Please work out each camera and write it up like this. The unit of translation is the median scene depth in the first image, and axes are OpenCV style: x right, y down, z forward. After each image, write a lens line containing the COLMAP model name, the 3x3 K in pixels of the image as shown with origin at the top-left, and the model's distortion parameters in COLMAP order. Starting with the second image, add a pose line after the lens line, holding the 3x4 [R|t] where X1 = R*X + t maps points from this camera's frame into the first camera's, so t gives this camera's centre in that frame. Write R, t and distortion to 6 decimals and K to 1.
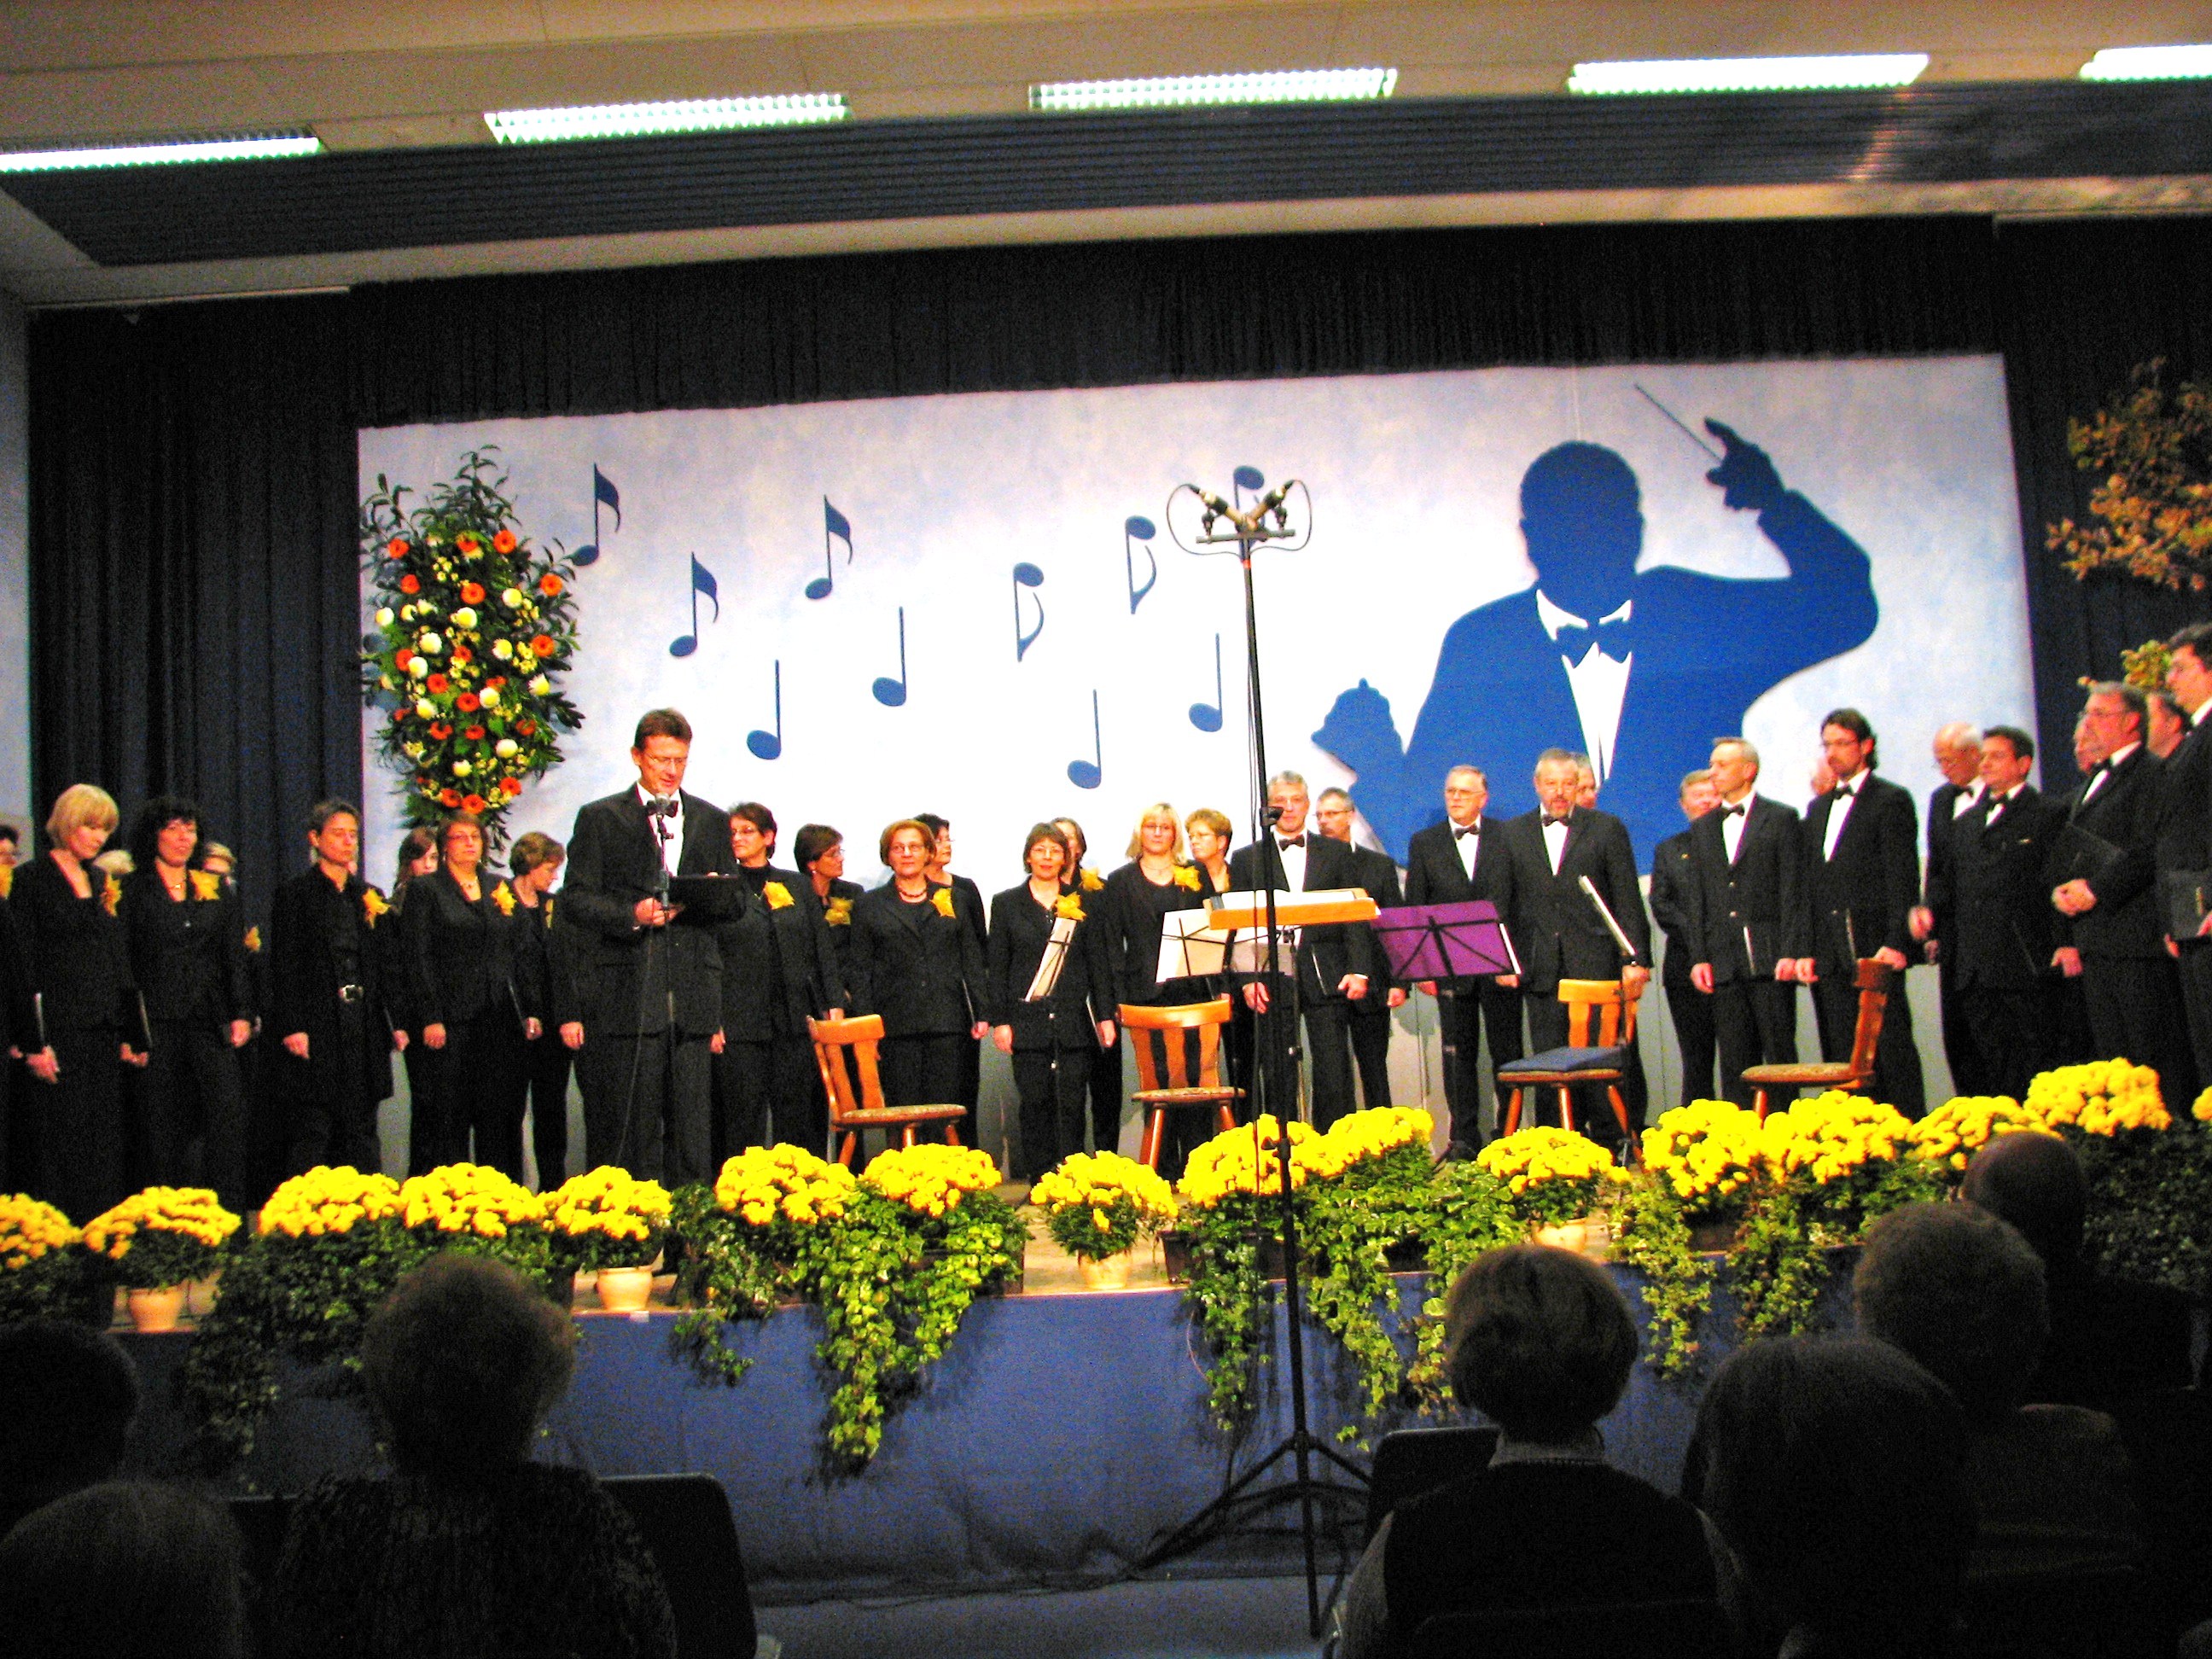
lens RADIAL K [[2370.8, 0, 1091.8], [0, 2370.8, 817.1], [0, 0, 1]] dist [-0.206328, 0.277717]
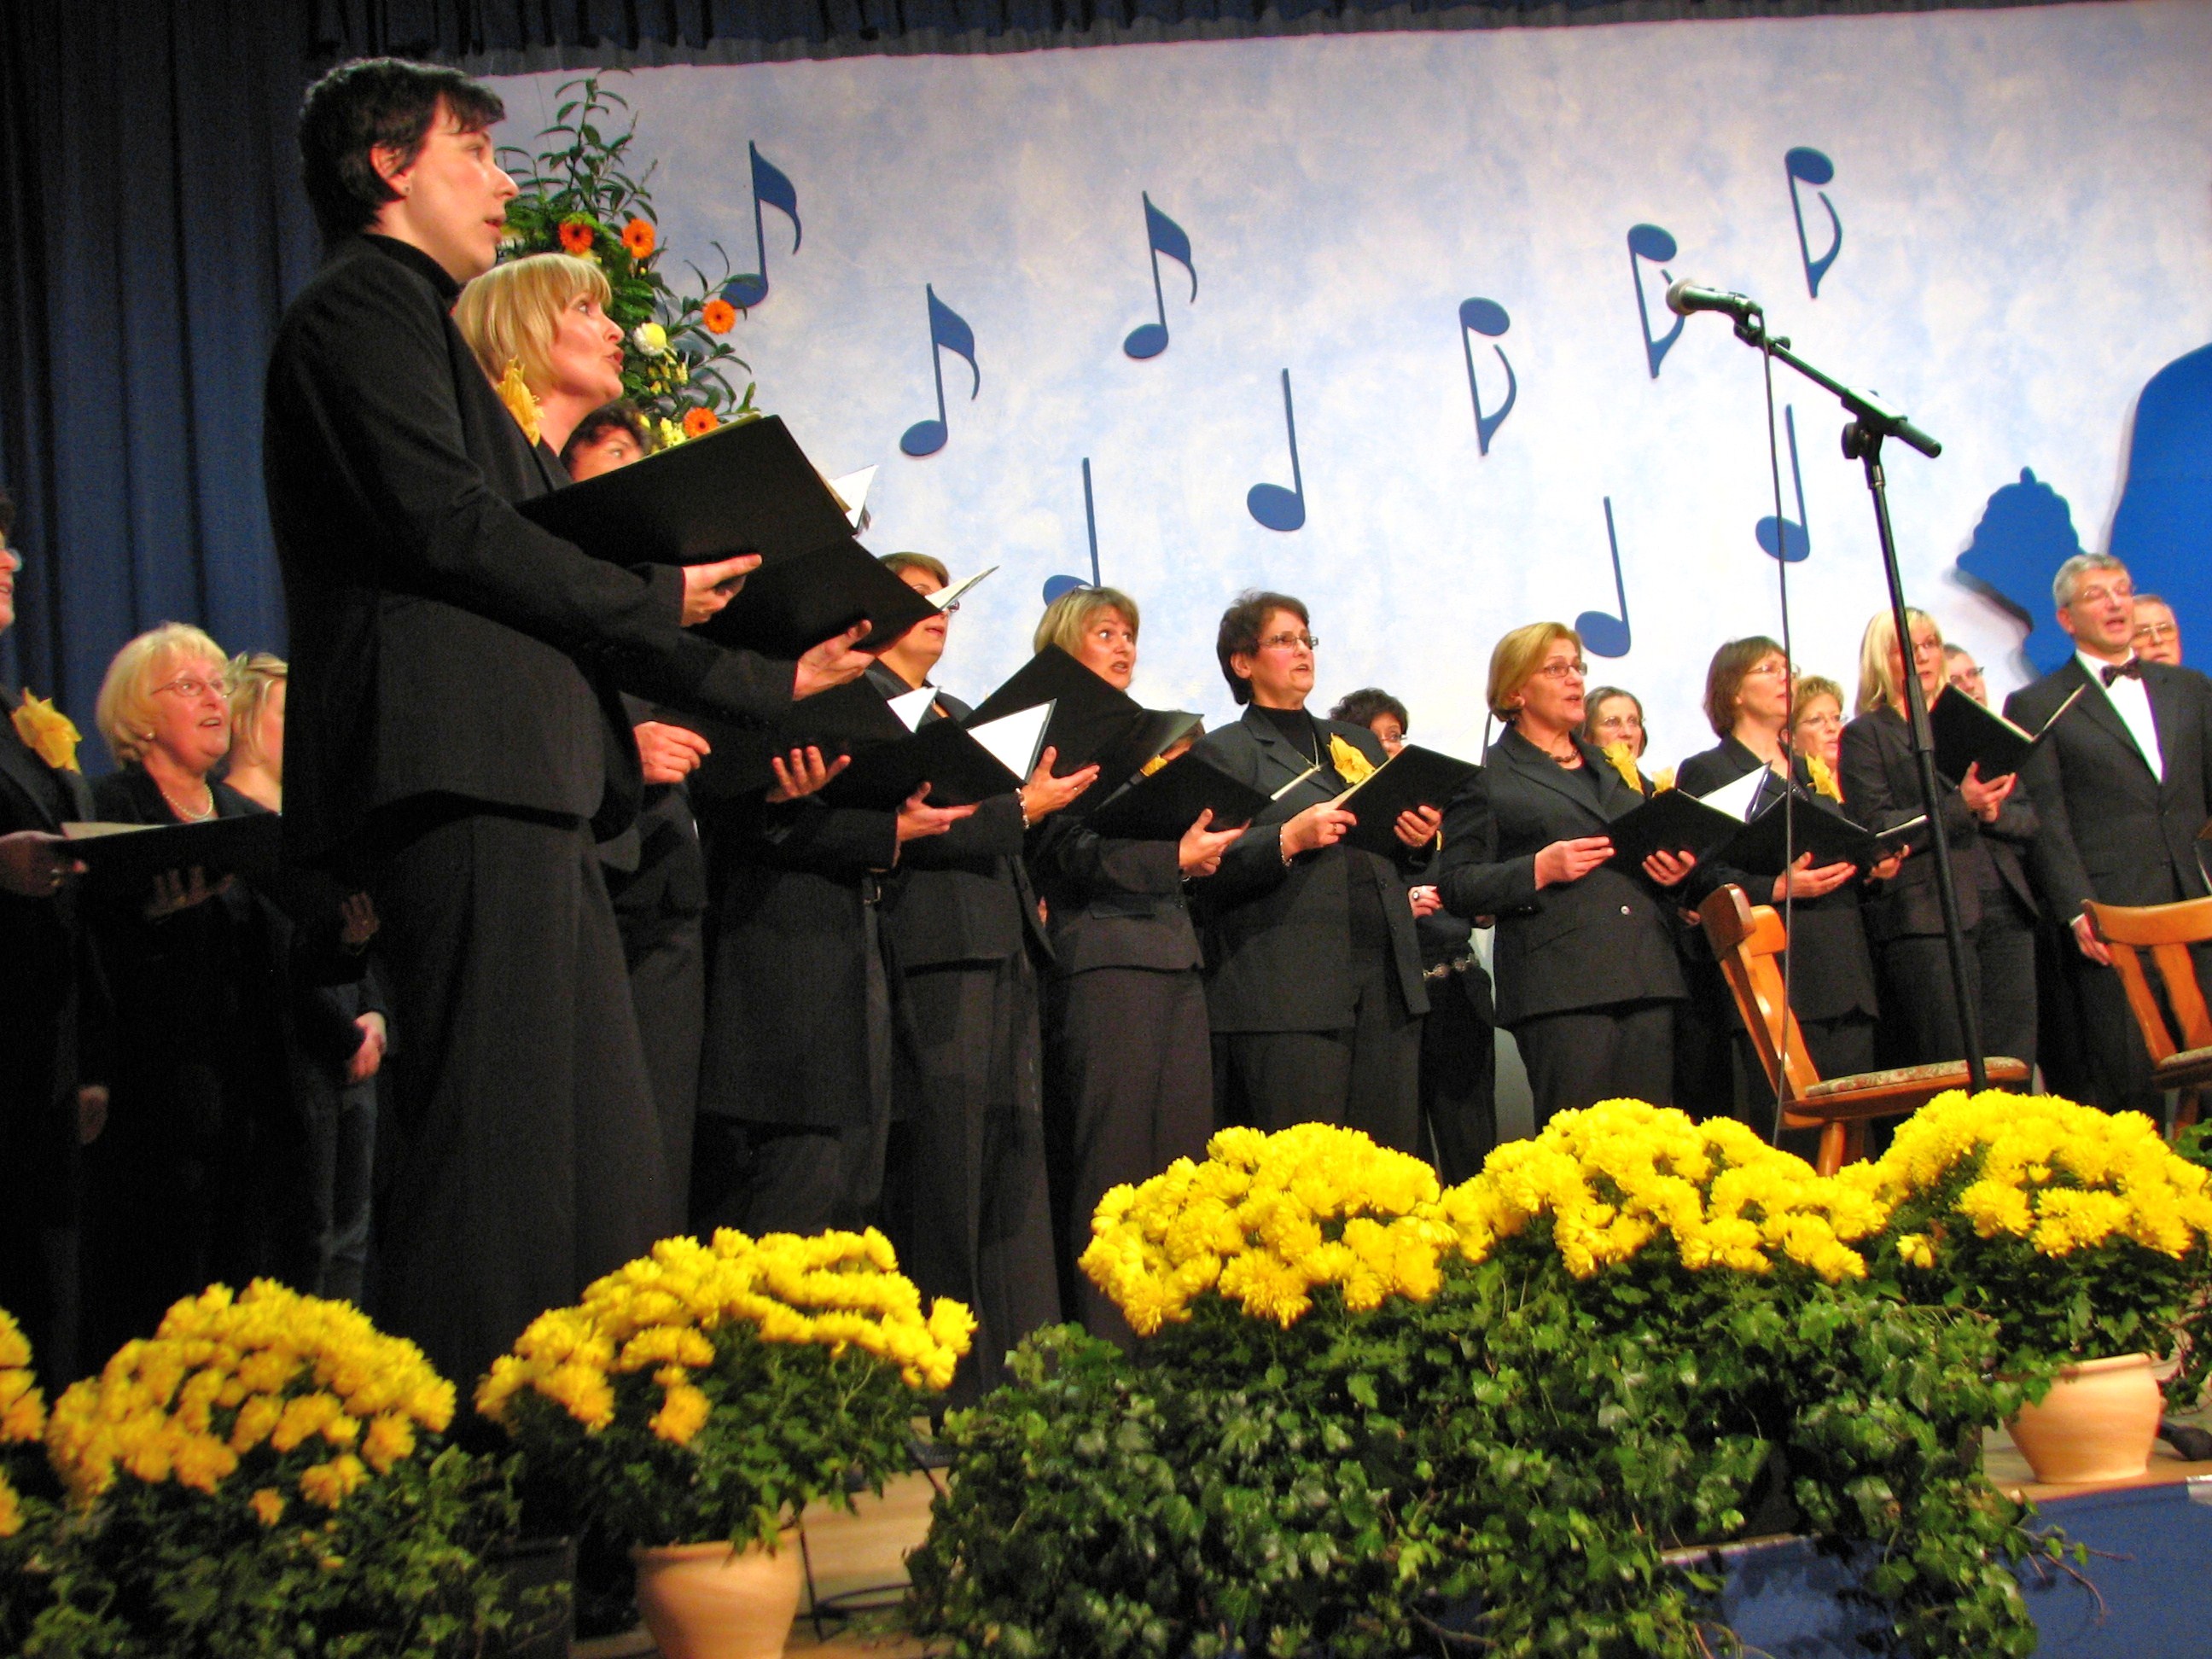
lens RADIAL K [[2693.7, 0, 1086.9], [0, 2693.7, 824.9], [0, 0, 1]] dist [-0.162219, 0.336406]
pose [[0.990743, -0.037755, 0.130396, -0.246705], [0.047726, 0.996100, -0.074208, 0.082439], [-0.127086, 0.079744, 0.988681, 0.376873]]
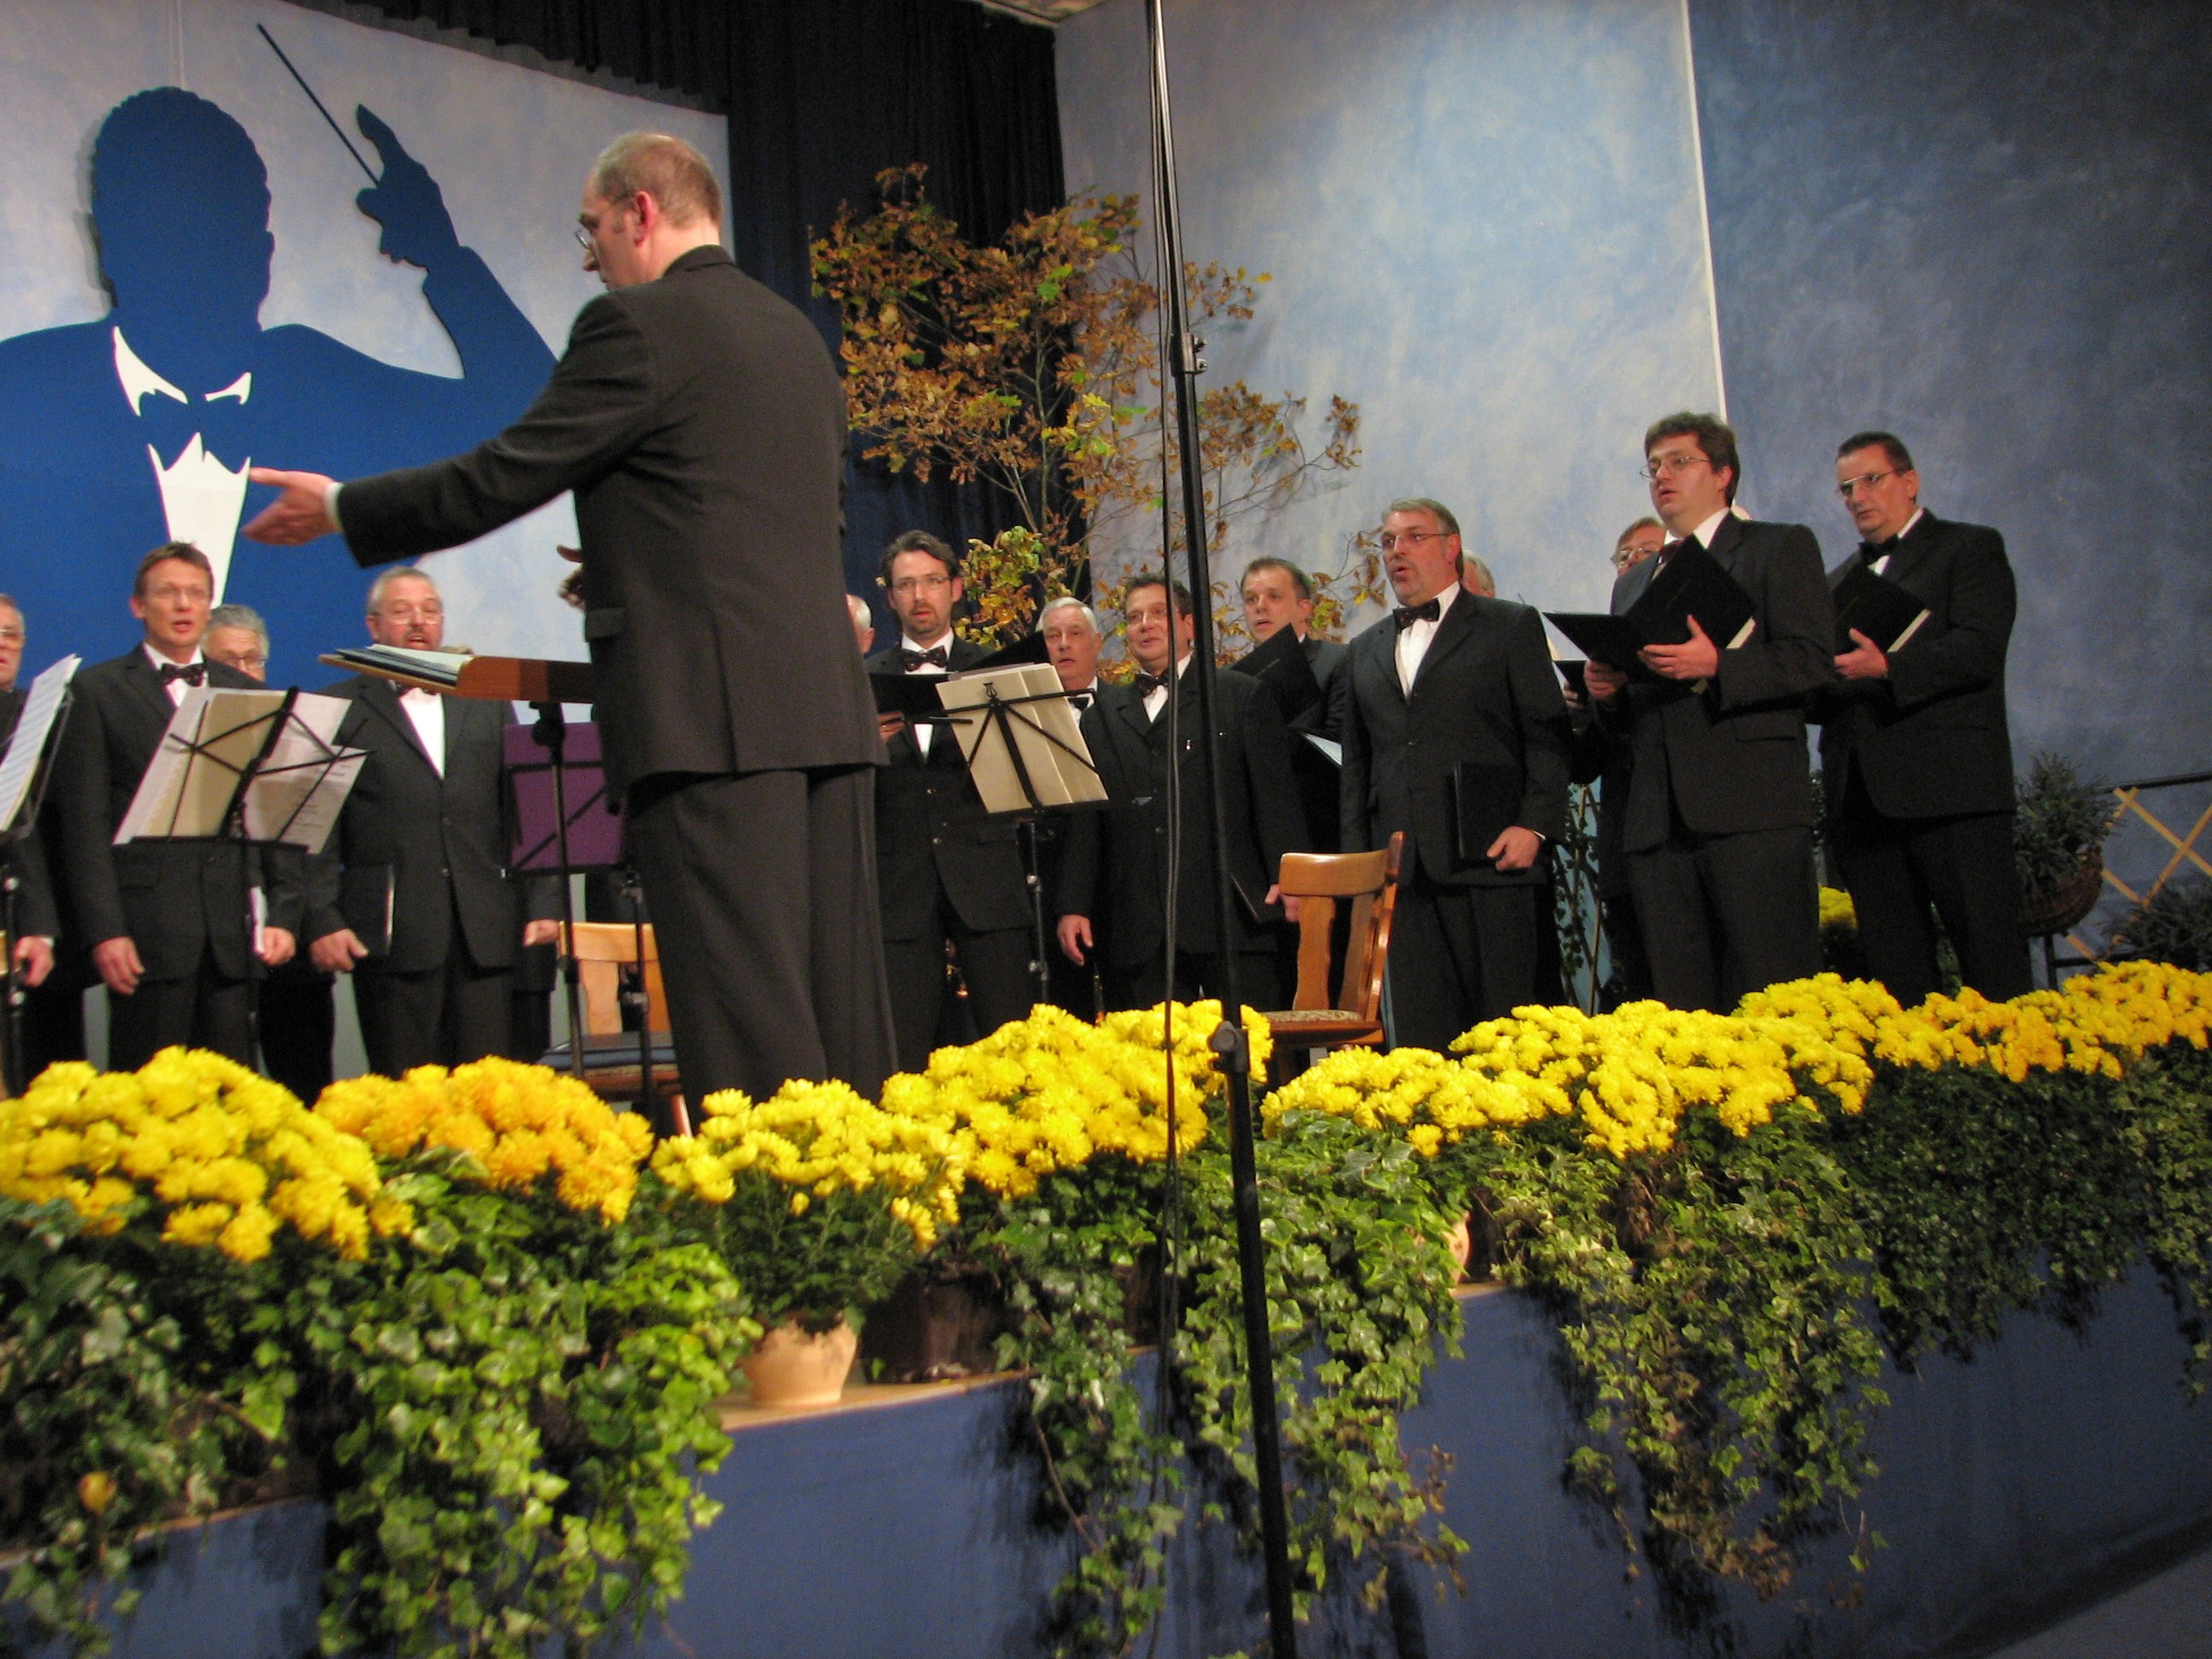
lens RADIAL K [[3053.3, 0, 1071.4], [0, 3053.3, 824.4], [0, 0, 1]] dist [-0.120792, 0.520986]
pose [[0.649466, 0.067221, 0.757414, -0.236252], [-0.019011, 0.997209, -0.072201, 0.083018], [-0.760153, 0.032493, 0.648931, 0.371195]]
